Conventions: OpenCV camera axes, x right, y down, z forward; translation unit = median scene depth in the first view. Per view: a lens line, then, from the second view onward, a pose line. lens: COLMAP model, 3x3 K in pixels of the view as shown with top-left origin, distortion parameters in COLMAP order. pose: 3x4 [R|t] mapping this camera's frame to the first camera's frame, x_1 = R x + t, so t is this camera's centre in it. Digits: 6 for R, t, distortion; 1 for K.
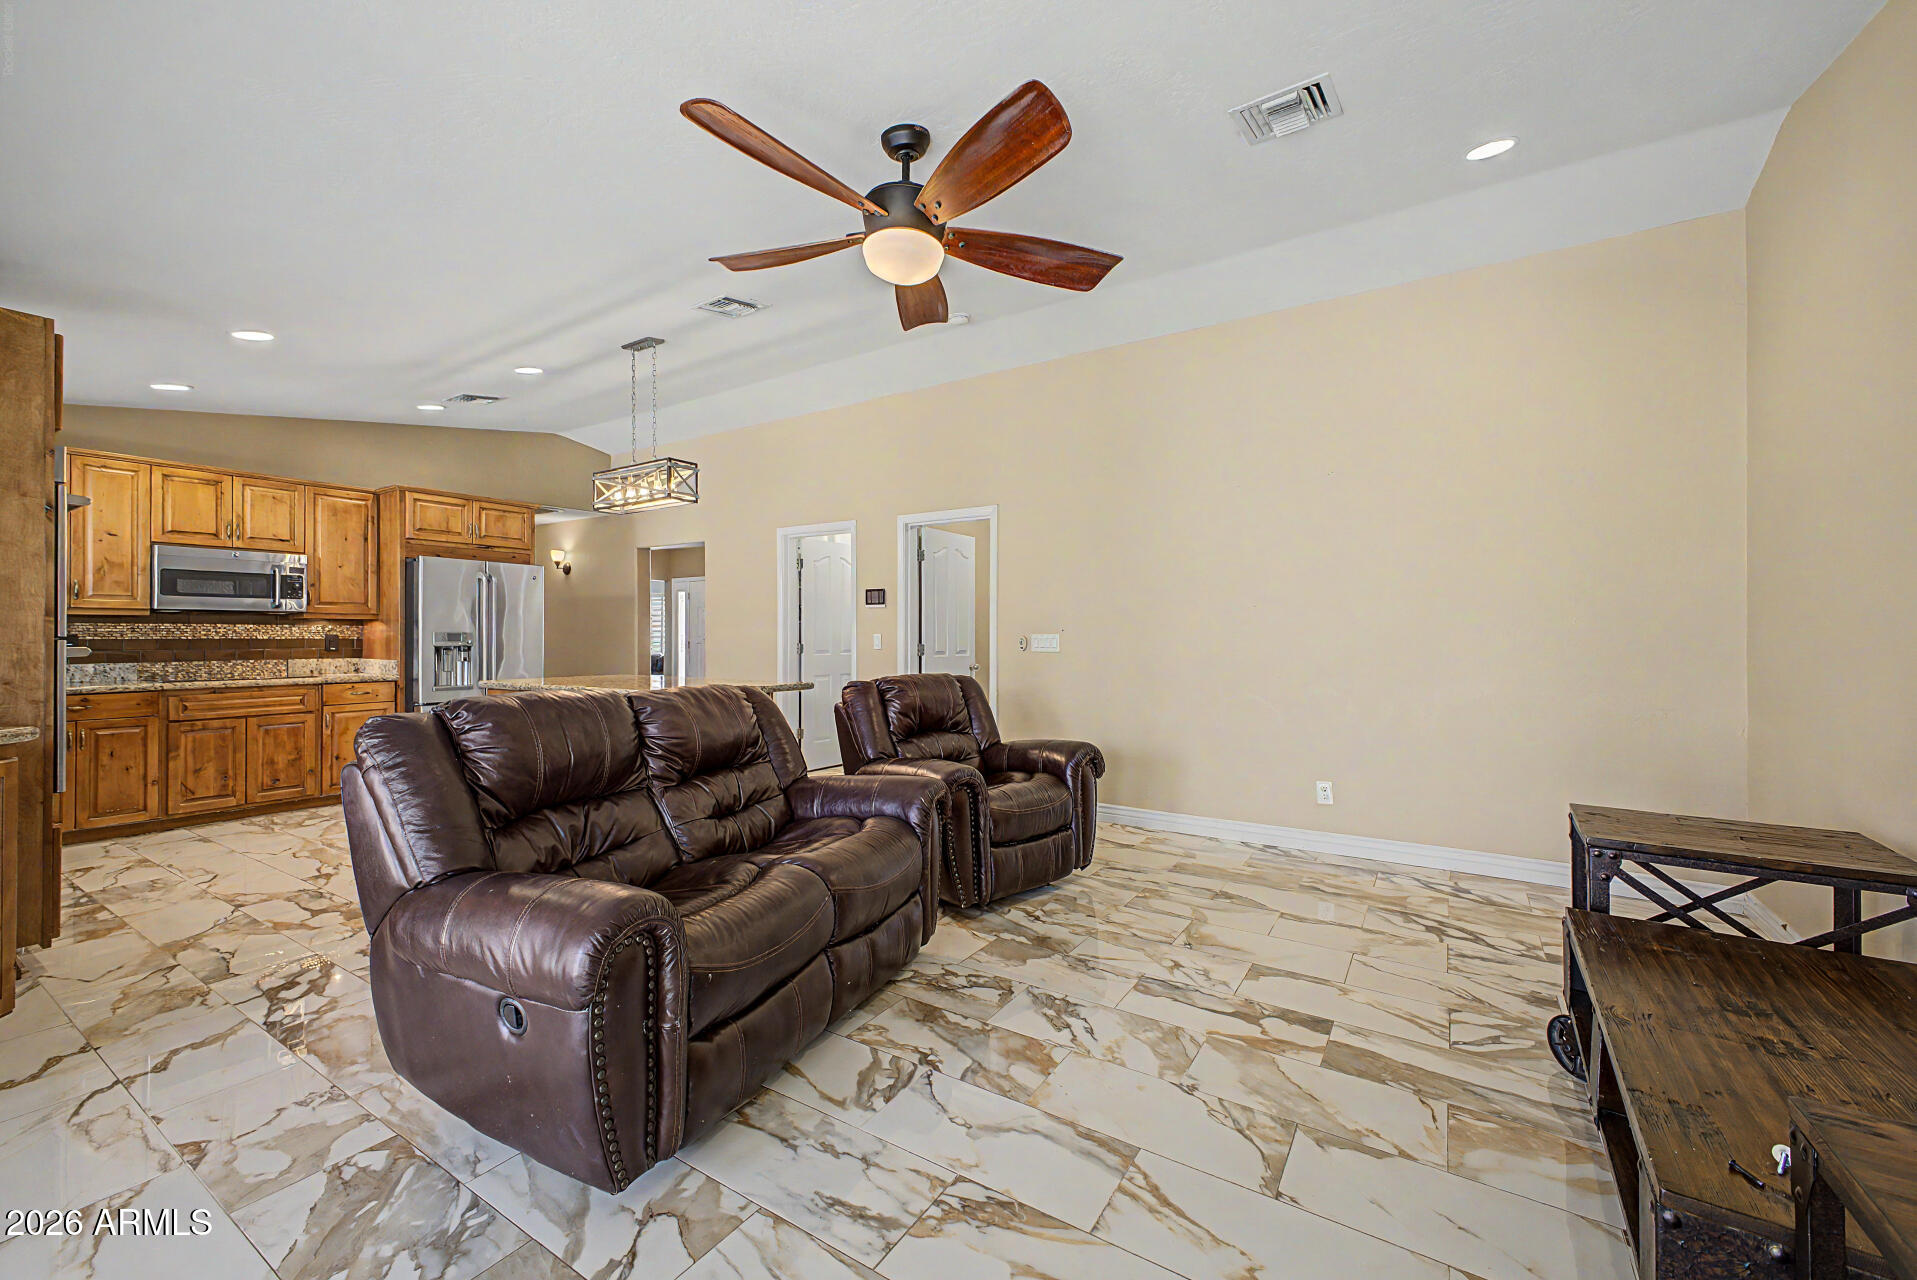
lens RADIAL K [[767.2, 0, 968.2], [0, 767.2, 633.6], [0, 0, 1]] dist [-0.001700, -0.000173]
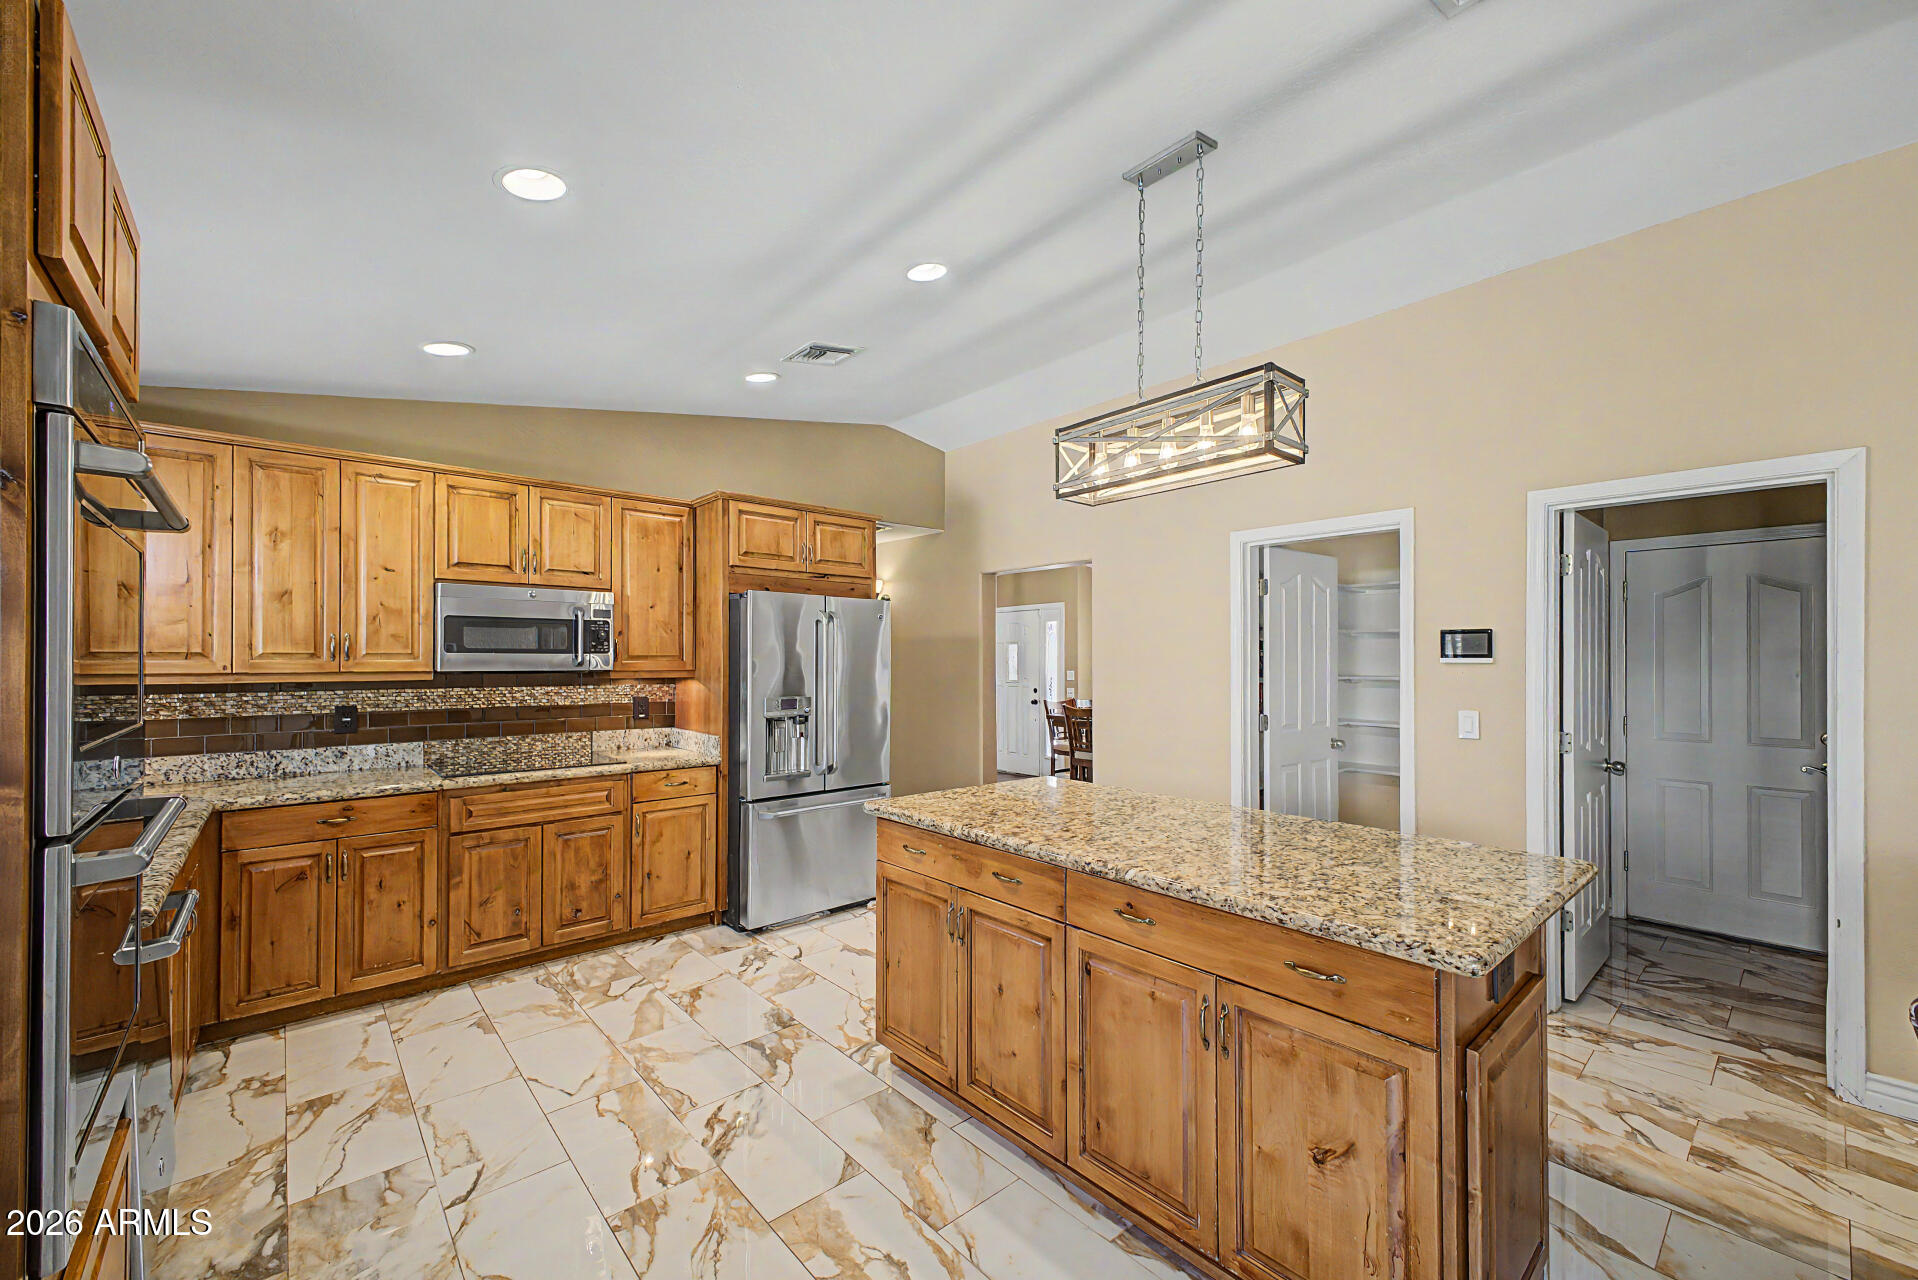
lens RADIAL K [[767.6, 0, 964.5], [0, 767.6, 658.6], [0, 0, 1]] dist [-0.001700, -0.000173]
pose [[0.961039, 0.001431, -0.276409, -0.354076], [-0.001326, 0.999999, 0.000566, -0.041917], [0.276410, -0.000178, 0.961040, 0.405889]]
